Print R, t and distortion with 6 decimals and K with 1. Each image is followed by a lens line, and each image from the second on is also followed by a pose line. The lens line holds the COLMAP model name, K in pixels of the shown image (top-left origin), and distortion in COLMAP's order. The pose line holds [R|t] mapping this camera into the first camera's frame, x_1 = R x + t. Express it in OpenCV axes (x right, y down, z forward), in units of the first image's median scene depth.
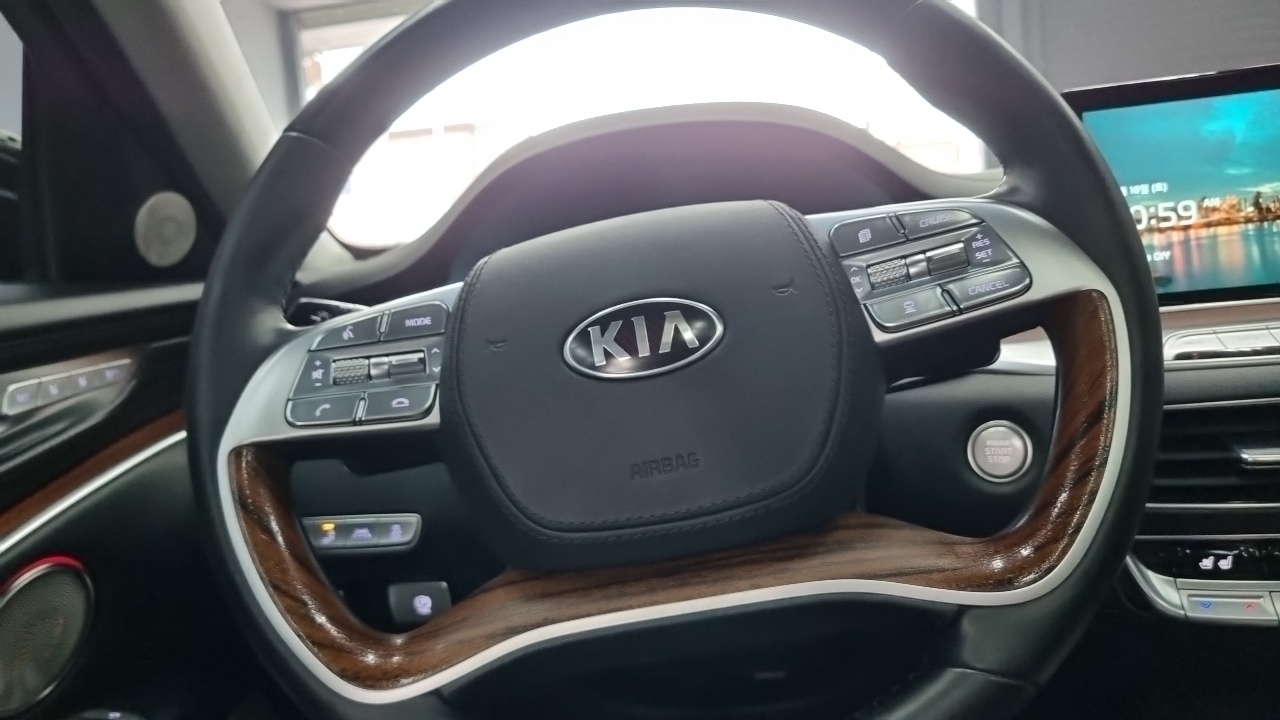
lens RADIAL K [[1001.3, 0, 617.5], [0, 1001.3, 367.8], [0, 0, 1]] dist [0.011506, 0.001069]
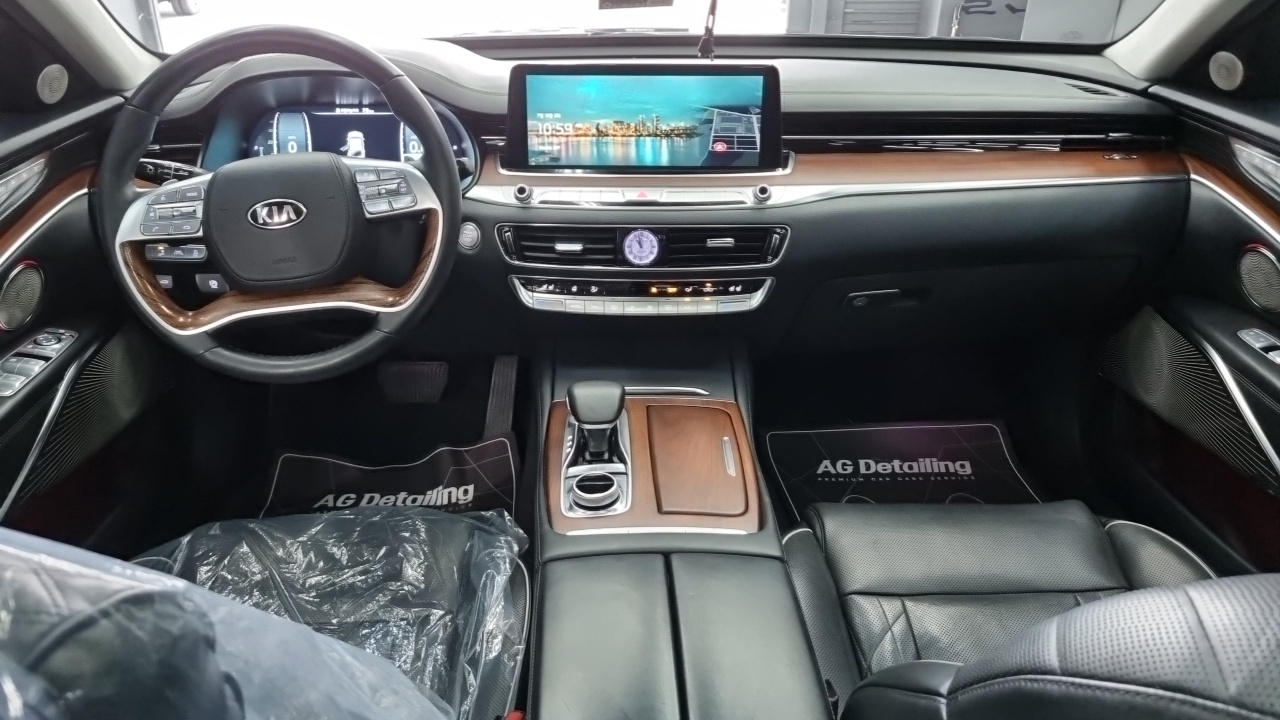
lens RADIAL K [[984.8, 0, 623.0], [0, 984.8, 357.1], [0, 0, 1]] dist [0.016116, 0.004978]
pose [[0.986736, 0.024733, 0.160441, 0.355838], [-0.080034, 0.933981, 0.348245, -0.450801], [-0.141236, -0.356466, 0.923571, -1.181567]]
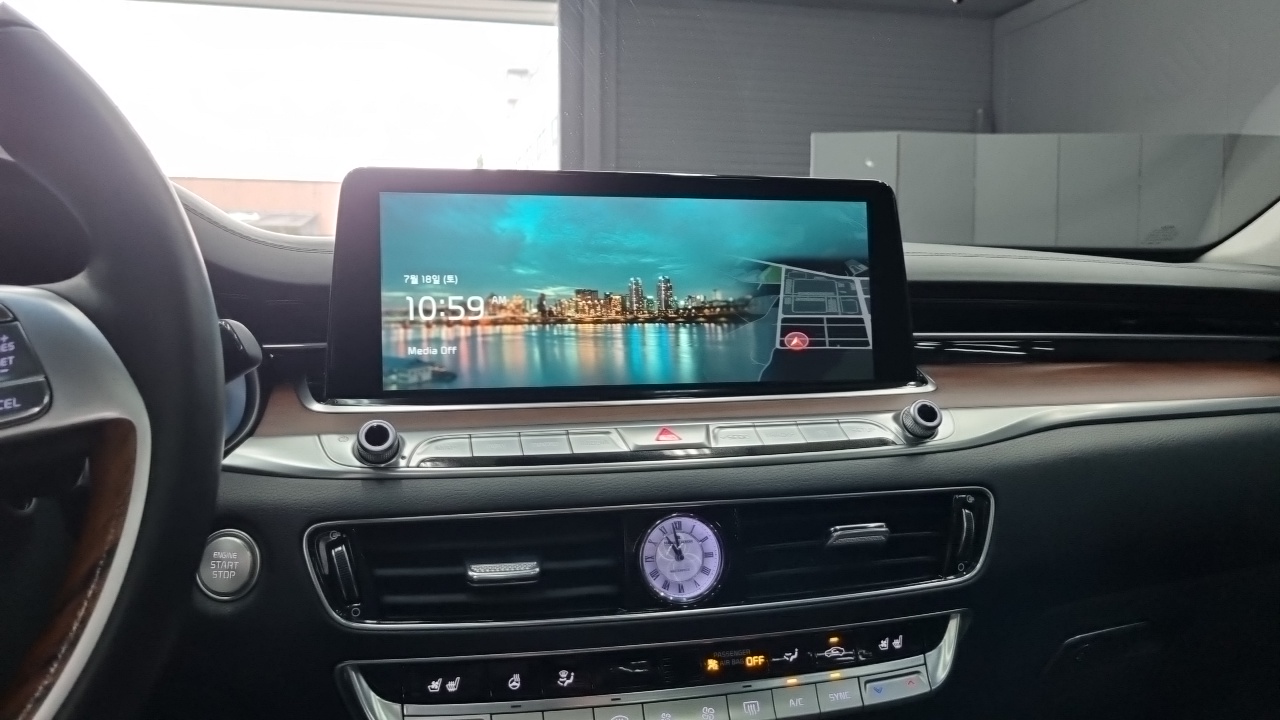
lens RADIAL K [[984.8, 0, 623.0], [0, 984.8, 357.1], [0, 0, 1]] dist [0.016116, 0.004978]
pose [[0.919709, 0.067485, 0.386756, 0.335536], [-0.053144, 0.997449, -0.047668, -0.069917], [-0.388986, 0.023287, 0.920949, 0.069315]]
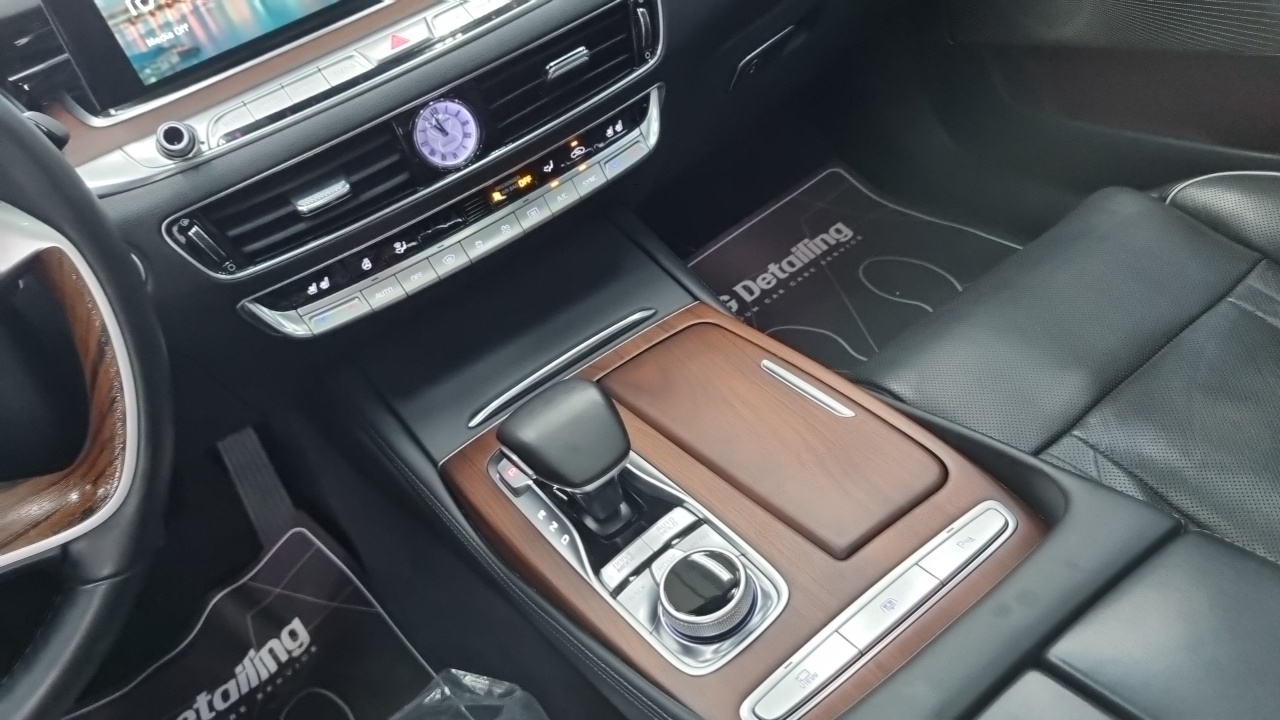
lens RADIAL K [[984.8, 0, 623.0], [0, 984.8, 357.1], [0, 0, 1]] dist [0.016116, 0.004978]
pose [[0.744401, -0.487984, 0.455784, 0.242753], [0.237598, 0.831485, 0.502175, -0.242404], [-0.624031, -0.265527, 0.734902, -0.167456]]
